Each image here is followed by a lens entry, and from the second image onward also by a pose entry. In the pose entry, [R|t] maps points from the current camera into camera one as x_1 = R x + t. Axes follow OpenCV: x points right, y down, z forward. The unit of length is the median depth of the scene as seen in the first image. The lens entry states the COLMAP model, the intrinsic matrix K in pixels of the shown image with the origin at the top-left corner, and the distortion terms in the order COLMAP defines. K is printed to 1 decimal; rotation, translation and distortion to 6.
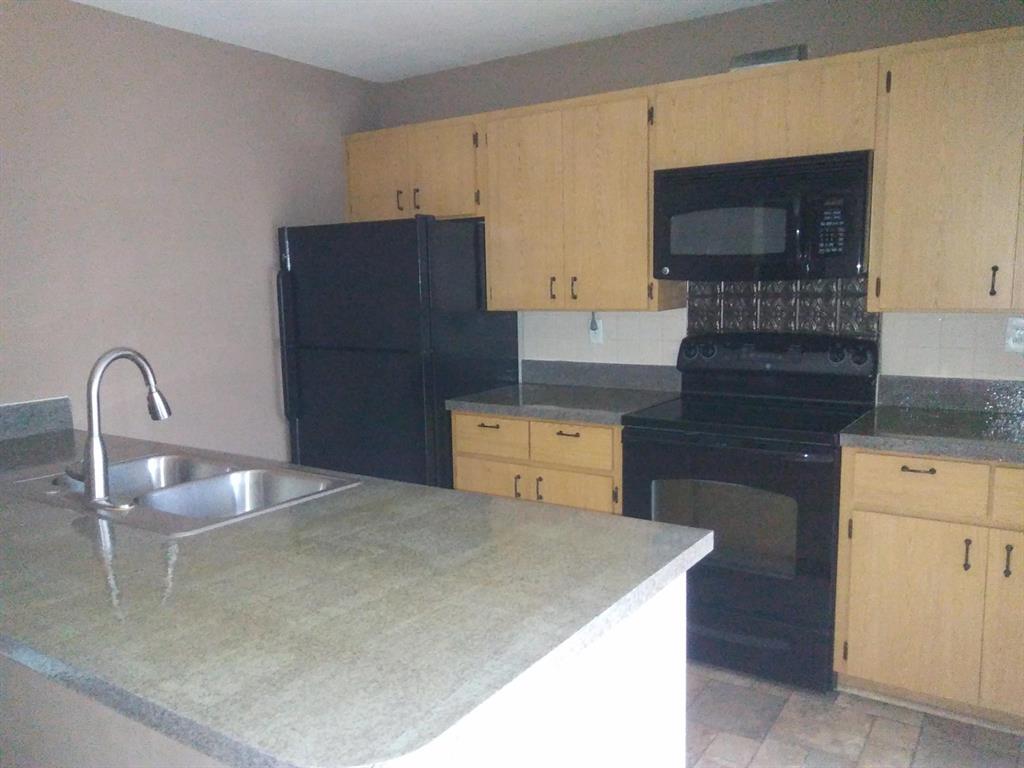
lens RADIAL K [[800.8, 0, 512.6], [0, 800.8, 384.3], [0, 0, 1]] dist [0.005699, -0.000118]
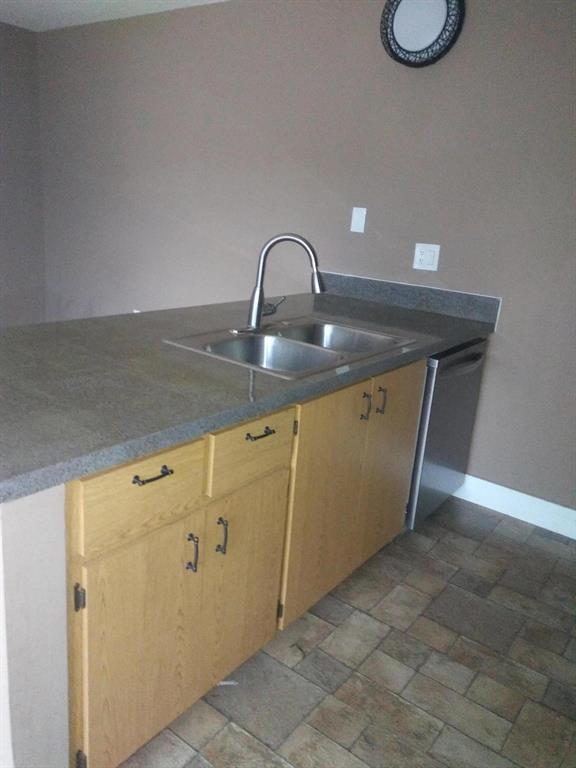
lens RADIAL K [[600.6, 0, 288.6], [0, 600.6, 381.7], [0, 0, 1]] dist [0.005699, -0.000118]
pose [[-0.077939, 0.302979, -0.949805, 0.663511], [-0.199668, 0.928657, 0.312617, -0.145931], [0.976759, 0.214011, -0.011883, 1.133340]]
